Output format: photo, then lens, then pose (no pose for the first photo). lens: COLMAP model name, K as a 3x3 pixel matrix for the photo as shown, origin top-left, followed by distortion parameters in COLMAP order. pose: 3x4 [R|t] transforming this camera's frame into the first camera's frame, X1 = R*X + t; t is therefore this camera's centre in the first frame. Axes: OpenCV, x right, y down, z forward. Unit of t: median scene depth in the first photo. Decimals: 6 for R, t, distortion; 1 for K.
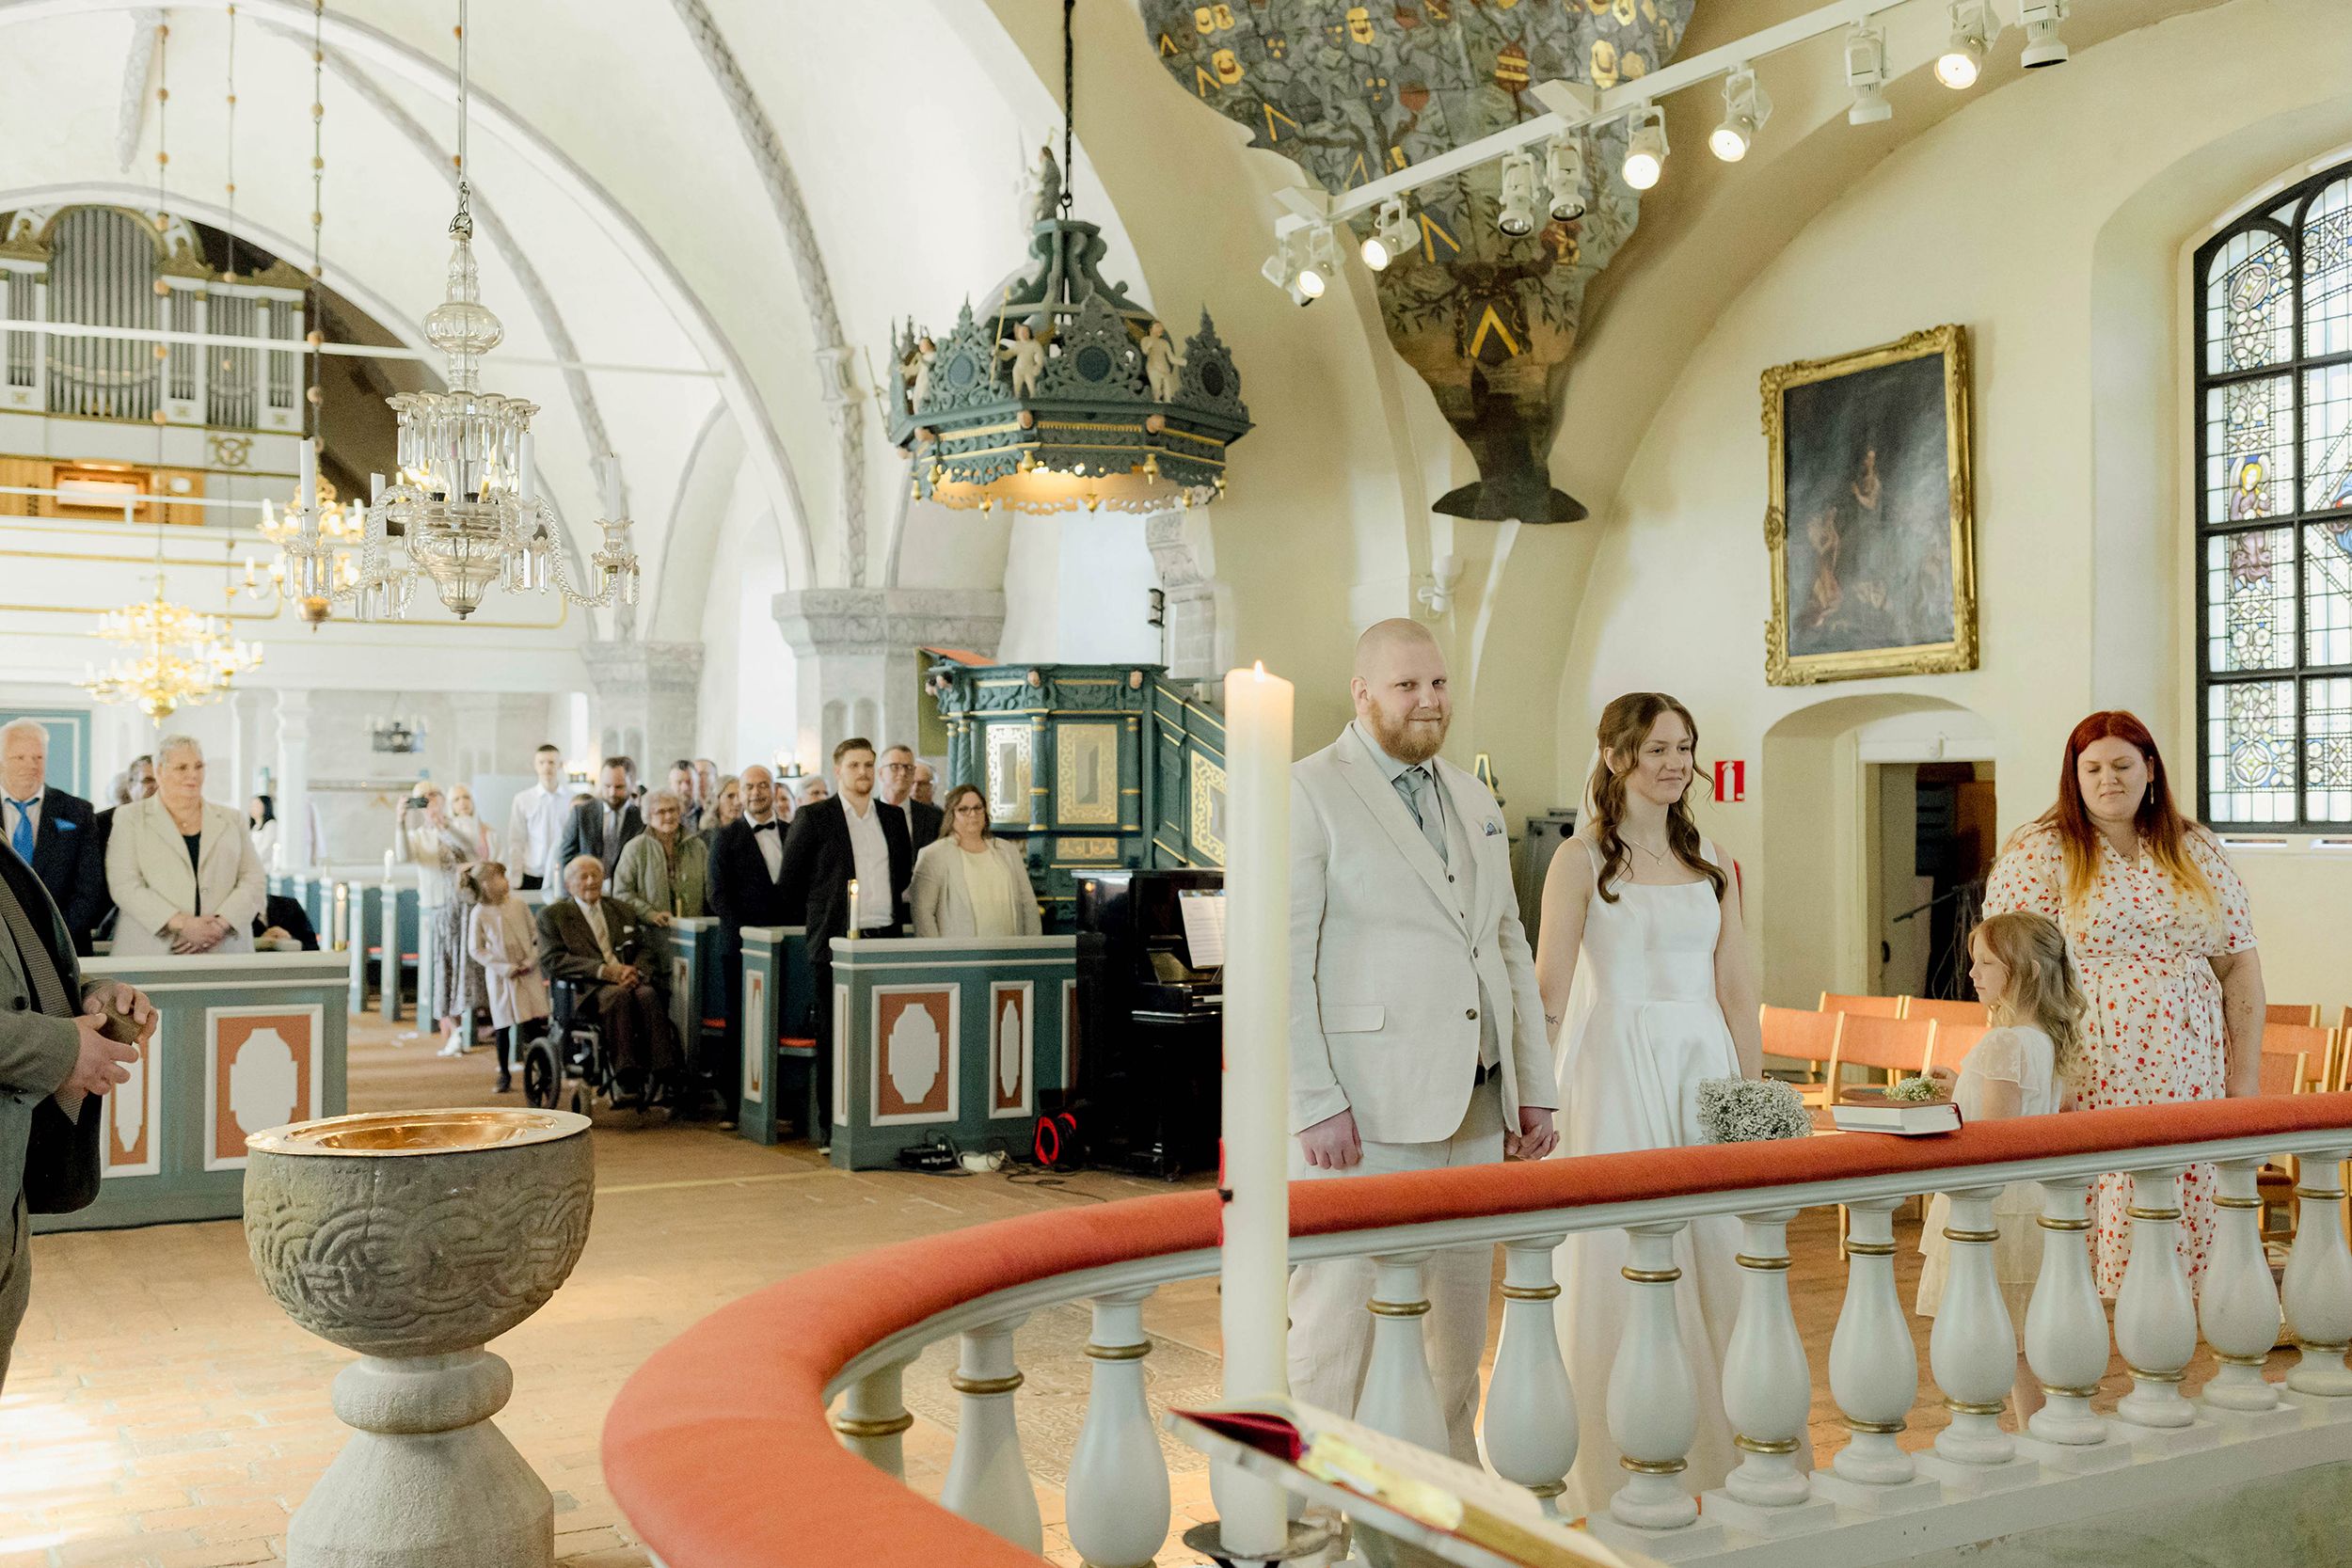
lens RADIAL K [[2374.2, 0, 1217.1], [0, 2374.2, 789.1], [0, 0, 1]] dist [0.005374, -0.012595]
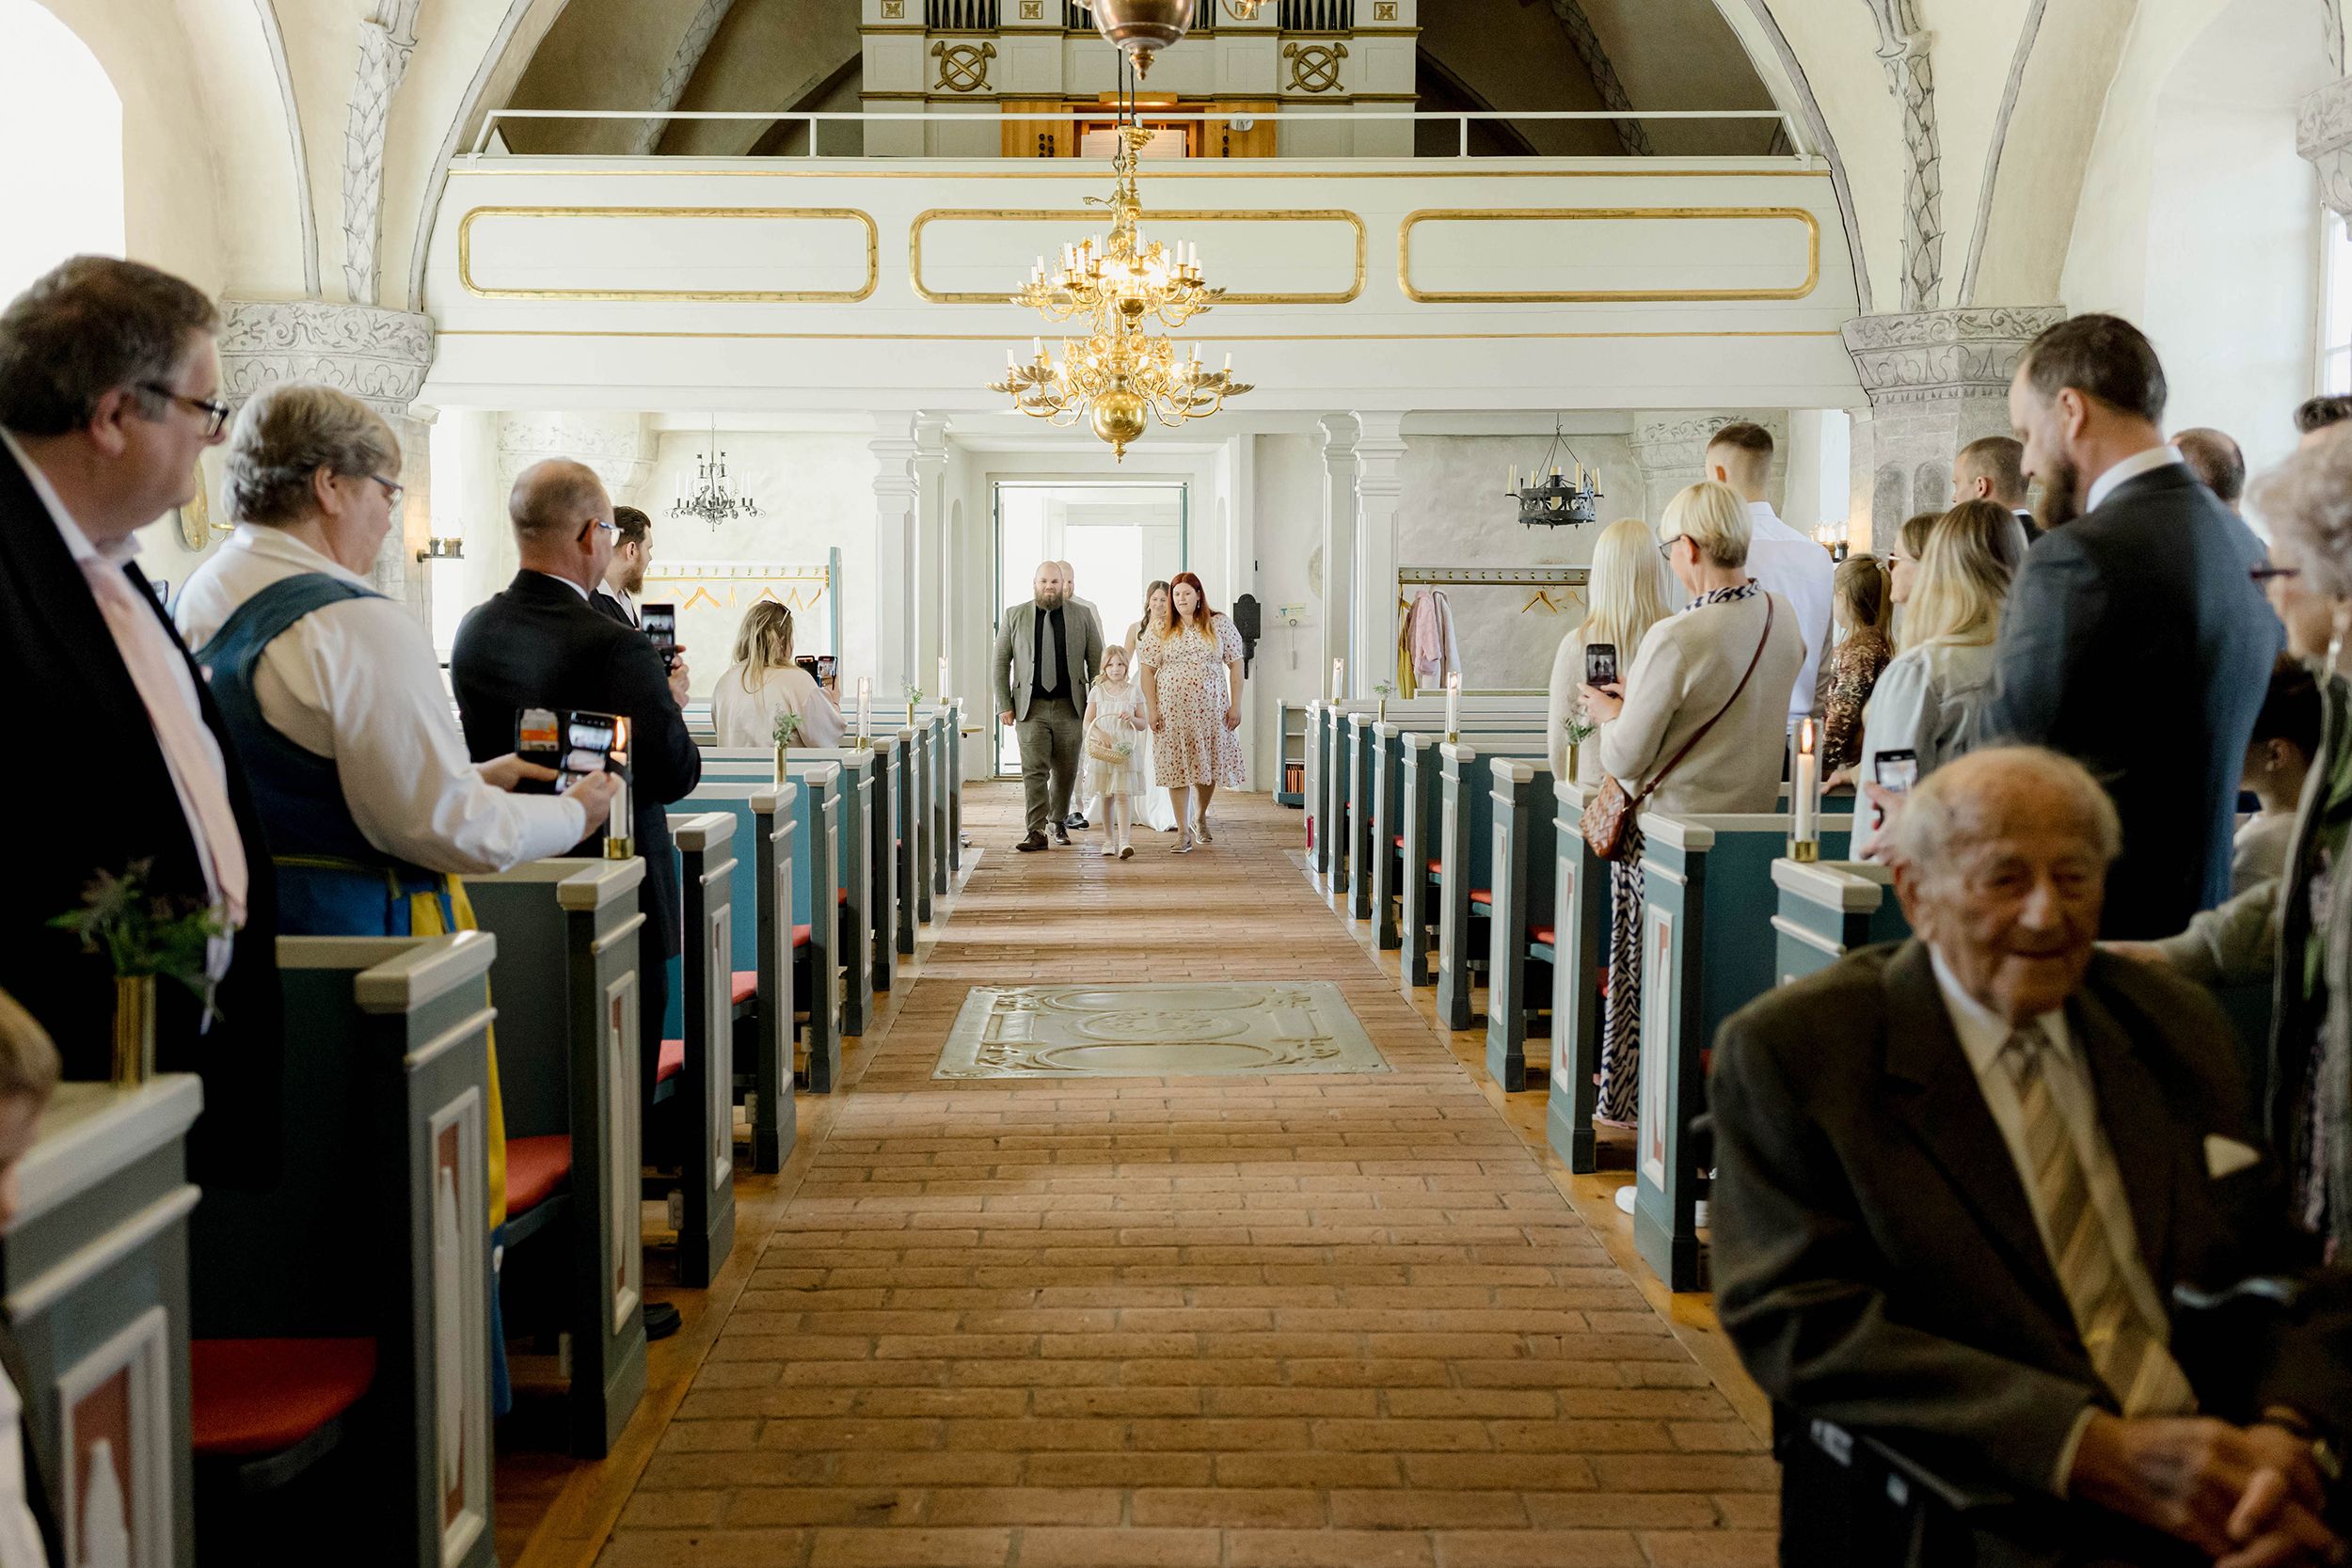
lens RADIAL K [[2268.5, 0, 1178.3], [0, 2268.5, 788.3], [0, 0, 1]] dist [0.011406, -0.002875]
pose [[0.860227, 0.036178, -0.508626, -0.151124], [0.003346, 0.997058, 0.076577, 0.012614], [0.509901, -0.067576, 0.857575, 0.541126]]
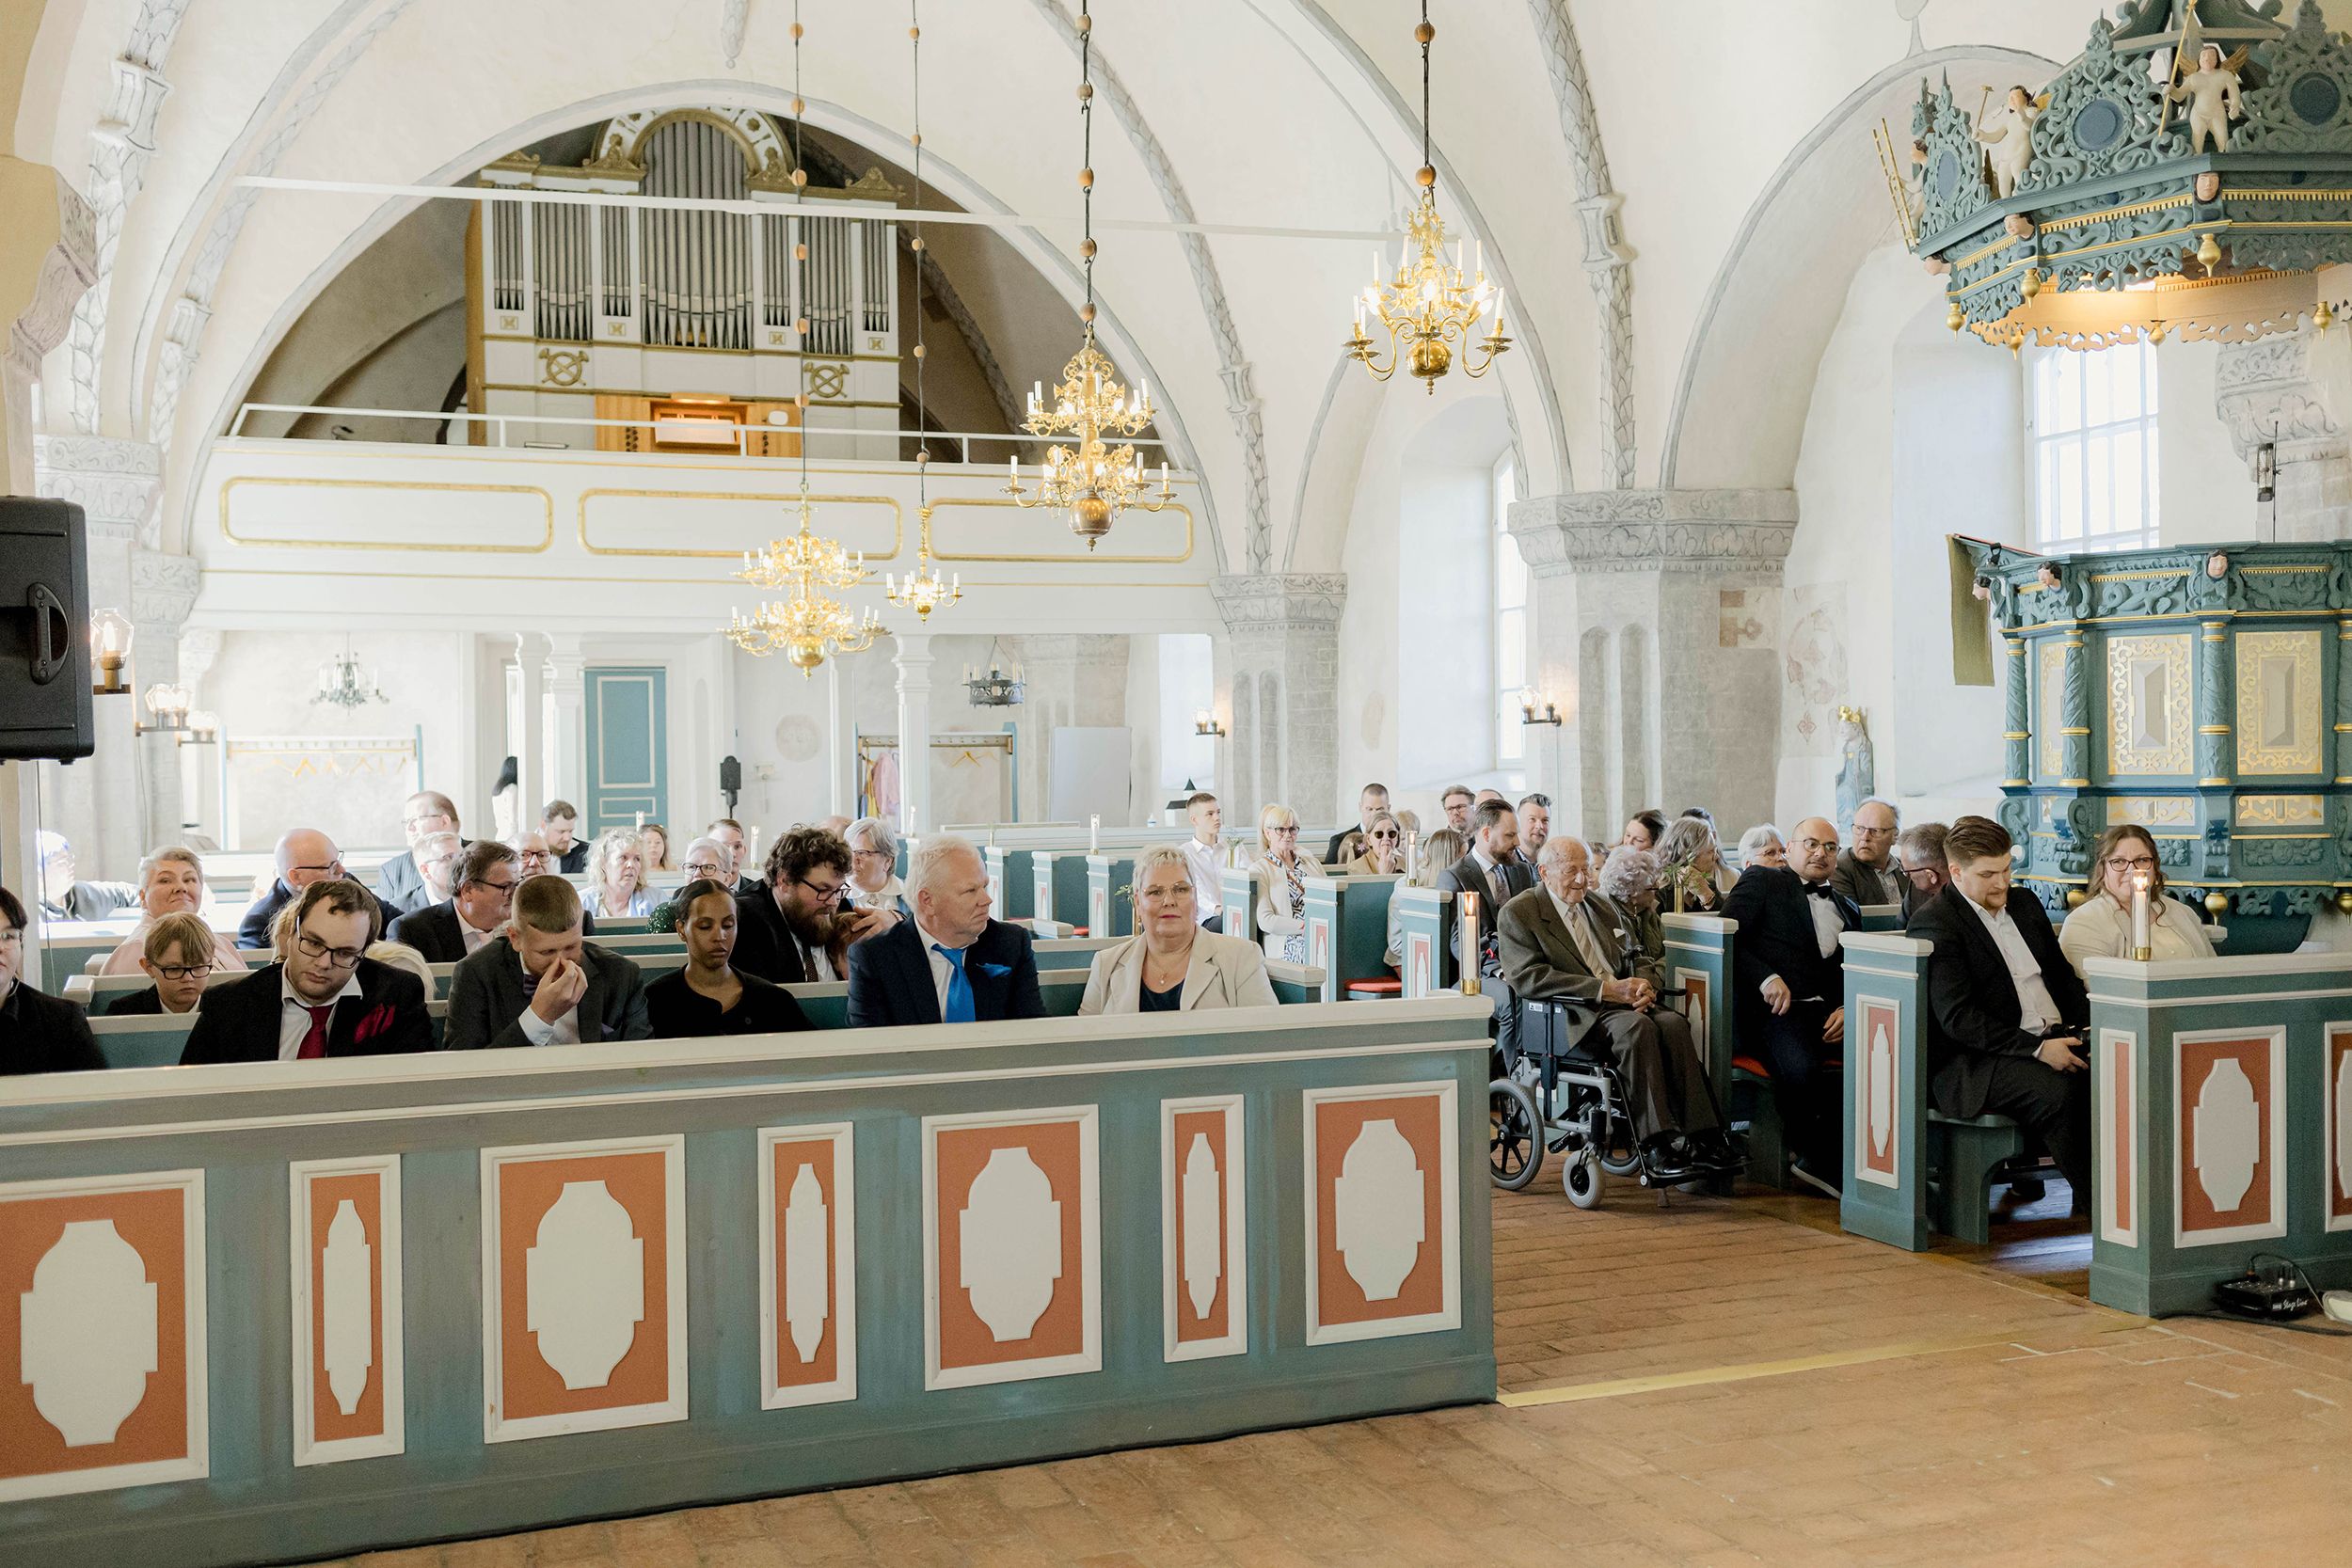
lens RADIAL K [[2268.5, 0, 1178.3], [0, 2268.5, 788.3], [0, 0, 1]] dist [0.011406, -0.002875]
pose [[0.985739, -0.013465, -0.167742, -0.173340], [0.017295, 0.999622, 0.021393, -0.000867], [0.167390, -0.023989, 0.985599, 0.194903]]
